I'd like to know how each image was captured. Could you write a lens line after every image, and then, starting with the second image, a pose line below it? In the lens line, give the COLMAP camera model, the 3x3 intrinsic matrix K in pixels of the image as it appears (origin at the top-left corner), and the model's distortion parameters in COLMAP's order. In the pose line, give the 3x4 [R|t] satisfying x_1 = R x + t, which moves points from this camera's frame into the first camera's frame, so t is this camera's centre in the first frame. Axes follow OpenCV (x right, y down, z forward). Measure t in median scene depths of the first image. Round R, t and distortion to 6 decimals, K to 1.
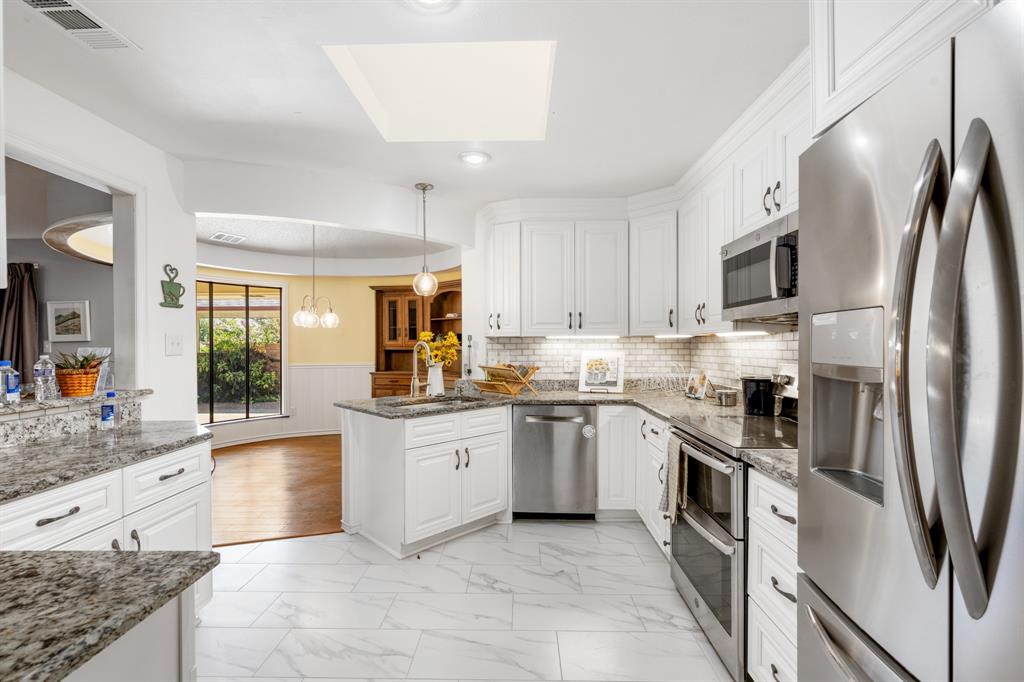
lens RADIAL K [[472.1, 0, 507.8], [0, 472.1, 342.4], [0, 0, 1]] dist [-0.005031, -0.000279]
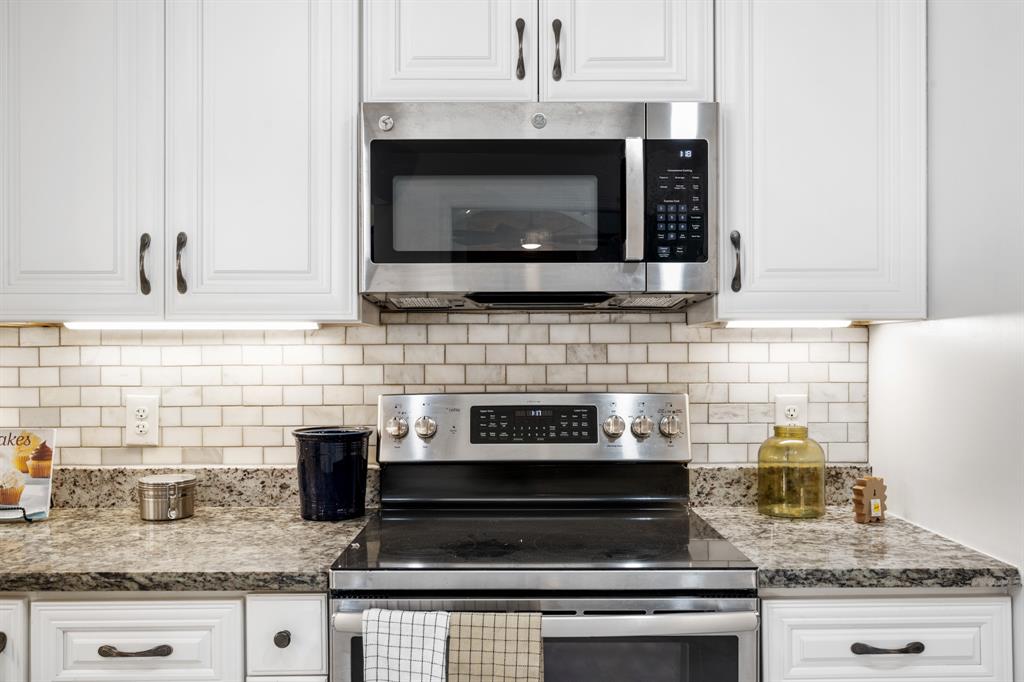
lens RADIAL K [[869.2, 0, 509.9], [0, 869.2, 345.8], [0, 0, 1]] dist [-0.011715, -0.002773]
pose [[-0.039560, 0.002435, 0.999214, -0.264985], [-0.002721, 0.999993, -0.002545, -0.000089], [-0.999213, -0.002820, -0.039553, 0.877224]]
